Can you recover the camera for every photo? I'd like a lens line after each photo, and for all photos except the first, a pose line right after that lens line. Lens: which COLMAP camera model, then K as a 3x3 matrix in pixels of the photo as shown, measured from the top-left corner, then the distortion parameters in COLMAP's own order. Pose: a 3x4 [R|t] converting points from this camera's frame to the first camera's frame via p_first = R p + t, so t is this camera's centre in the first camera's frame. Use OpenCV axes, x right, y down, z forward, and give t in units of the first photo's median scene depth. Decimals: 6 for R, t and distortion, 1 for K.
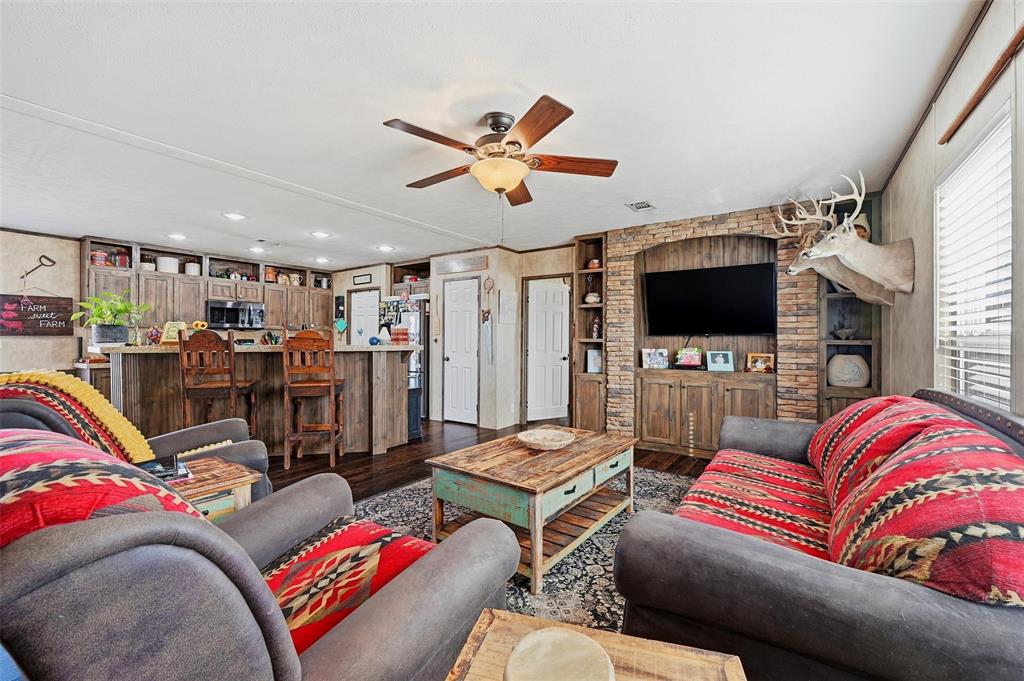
lens RADIAL K [[421.6, 0, 513.0], [0, 421.6, 337.9], [0, 0, 1]] dist [-0.002368, 0.000623]
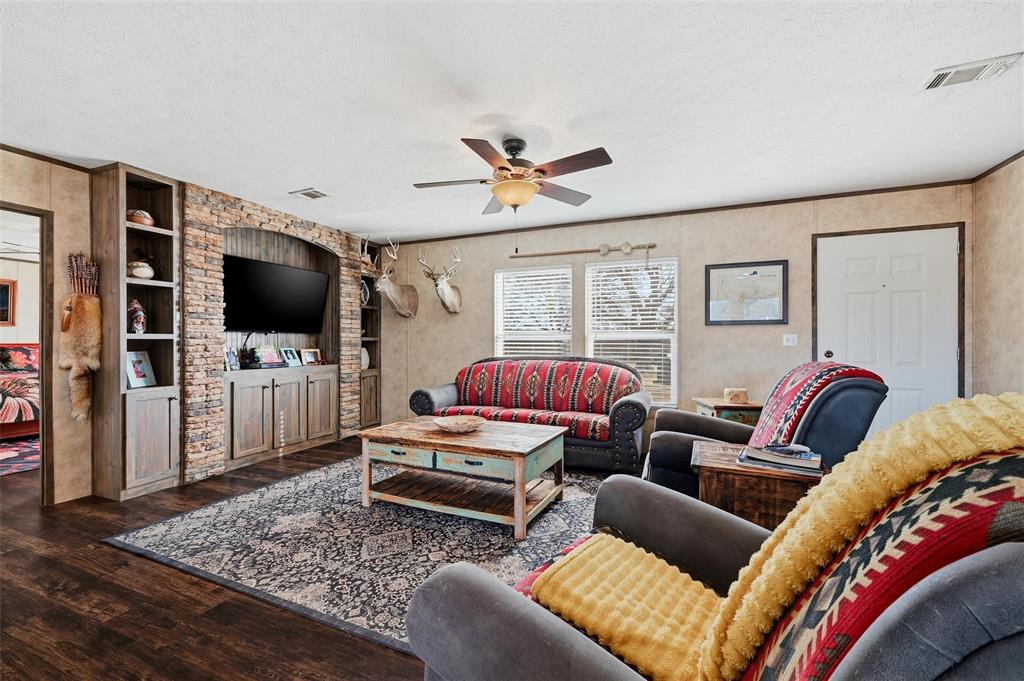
lens RADIAL K [[421.6, 0, 512.4], [0, 421.6, 339.2], [0, 0, 1]] dist [-0.002368, 0.000623]
pose [[-0.202543, 0.004297, 0.979264, -0.548276], [0.001493, 0.999991, -0.004079, 0.013190], [-0.979272, 0.000636, -0.202548, 0.577003]]
